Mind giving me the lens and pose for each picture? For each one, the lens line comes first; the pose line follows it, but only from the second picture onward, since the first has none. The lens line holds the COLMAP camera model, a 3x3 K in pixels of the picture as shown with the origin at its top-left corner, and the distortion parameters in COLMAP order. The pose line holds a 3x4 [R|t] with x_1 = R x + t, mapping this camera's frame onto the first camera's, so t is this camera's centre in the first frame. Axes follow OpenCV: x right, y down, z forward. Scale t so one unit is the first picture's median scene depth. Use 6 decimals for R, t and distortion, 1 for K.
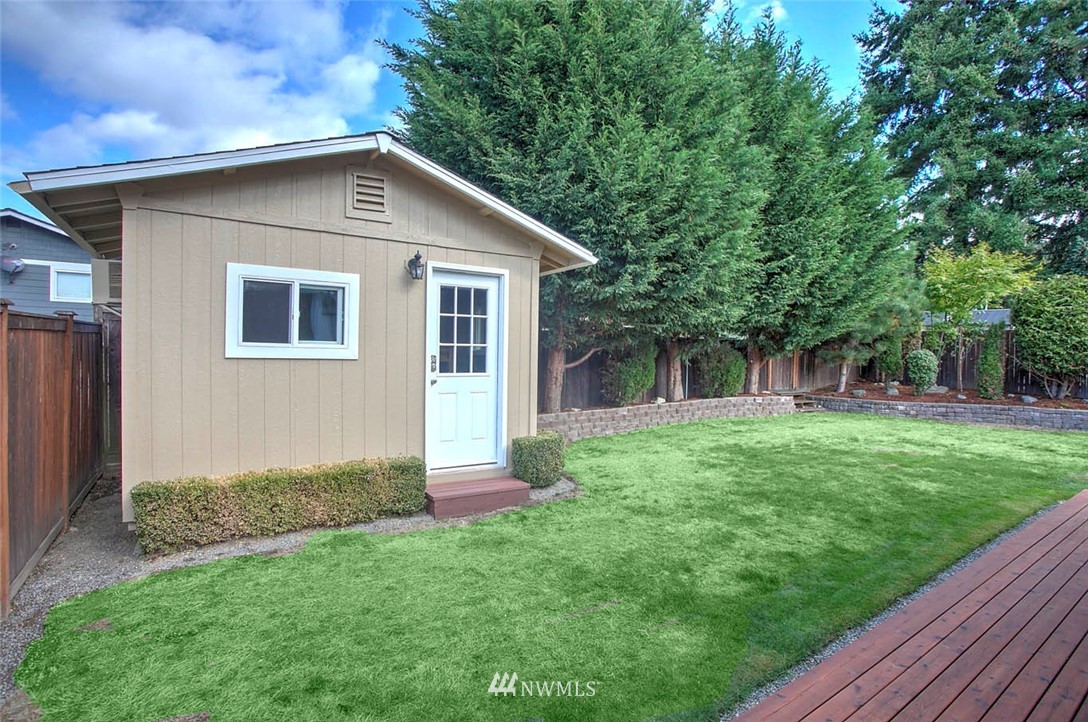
lens RADIAL K [[549.0, 0, 543.2], [0, 549.0, 353.5], [0, 0, 1]] dist [-0.000449, 0.000268]
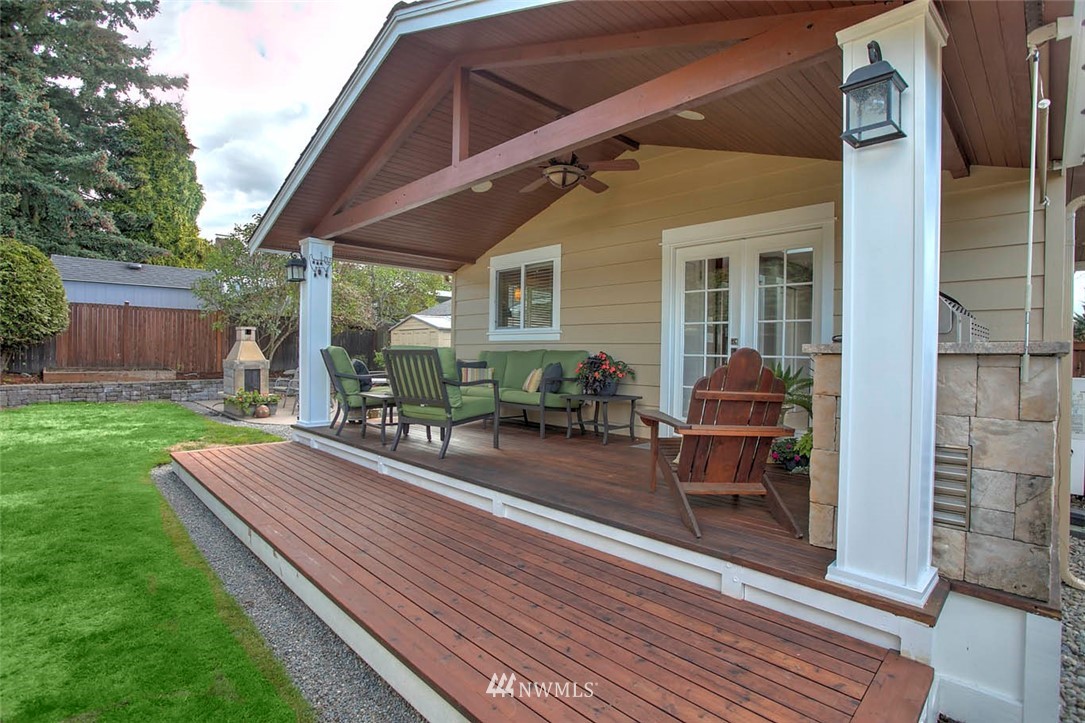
lens RADIAL K [[524.6, 0, 545.5], [0, 524.6, 354.4], [0, 0, 1]] dist [-0.059470, 0.021849]
pose [[-0.152322, -0.023892, 0.988042, -0.017600], [-0.011294, 0.999685, 0.022433, 0.049429], [-0.988266, -0.007742, -0.152543, 0.558183]]
